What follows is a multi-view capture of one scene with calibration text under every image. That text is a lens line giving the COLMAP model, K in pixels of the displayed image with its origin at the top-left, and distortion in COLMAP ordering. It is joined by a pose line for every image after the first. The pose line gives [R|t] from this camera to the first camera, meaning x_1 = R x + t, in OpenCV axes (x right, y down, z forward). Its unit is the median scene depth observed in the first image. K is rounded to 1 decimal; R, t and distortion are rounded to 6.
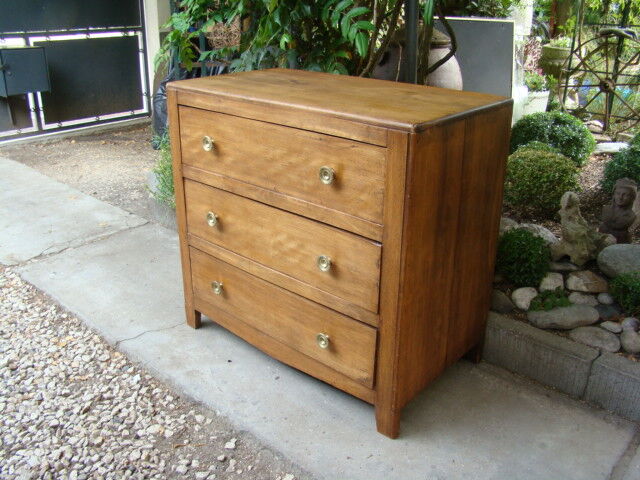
lens RADIAL K [[587.1, 0, 320.0], [0, 587.1, 241.8], [0, 0, 1]] dist [-0.097500, 0.000000]
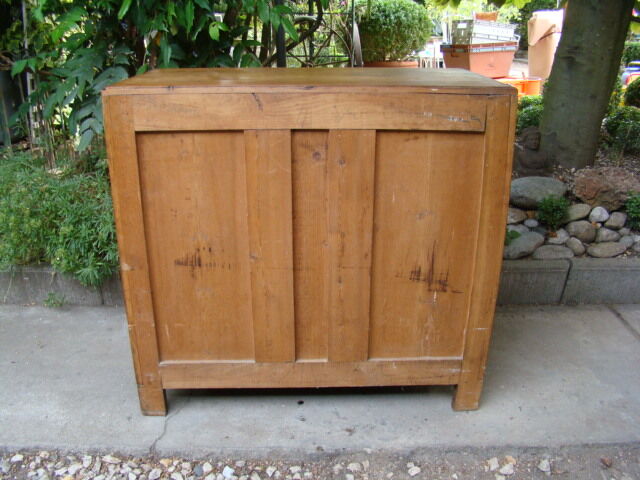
lens RADIAL K [[587.1, 0, 320.6], [0, 587.1, 238.1], [0, 0, 1]] dist [-0.097500, 0.000000]
pose [[0.744924, -0.252141, 0.617667, -0.610249], [0.261724, 0.962060, 0.077081, -0.083718], [-0.613668, 0.104239, 0.782653, 0.303087]]
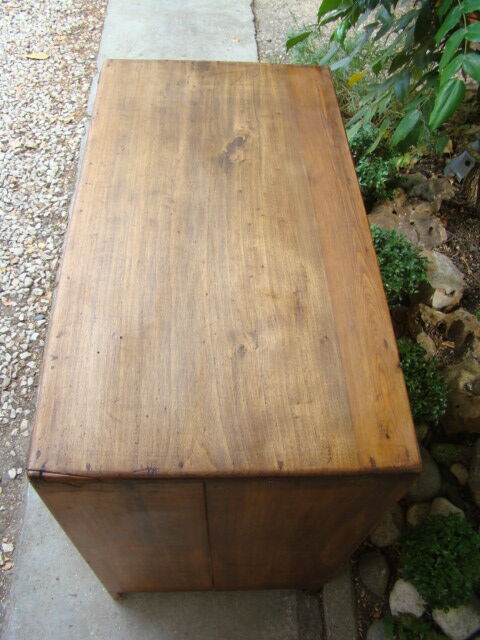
lens RADIAL K [[587.1, 0, 239.0], [0, 587.1, 323.4], [0, 0, 1]] dist [-0.097500, 0.000000]
pose [[0.692687, 0.612935, -0.380125, 0.284006], [-0.341682, 0.743028, 0.575467, -0.464564], [0.635168, -0.268737, 0.724115, 0.507617]]
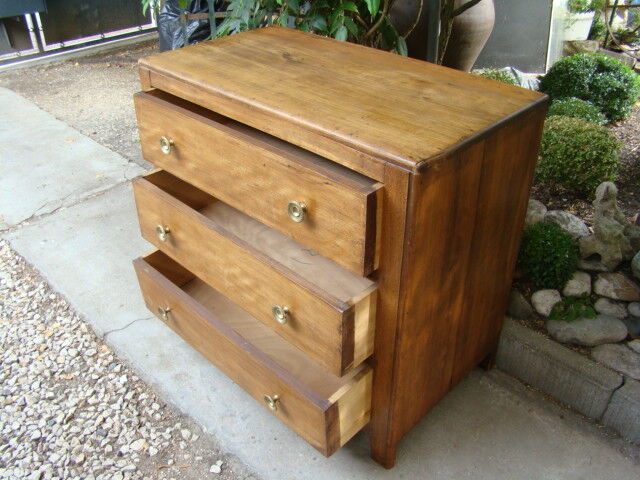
lens RADIAL K [[587.1, 0, 320.1], [0, 587.1, 241.4], [0, 0, 1]] dist [-0.097500, 0.000000]
pose [[0.998844, 0.016988, -0.044976, 0.044054], [-0.008670, 0.983804, 0.179040, -0.157927], [0.047289, -0.178443, 0.982813, 0.123896]]
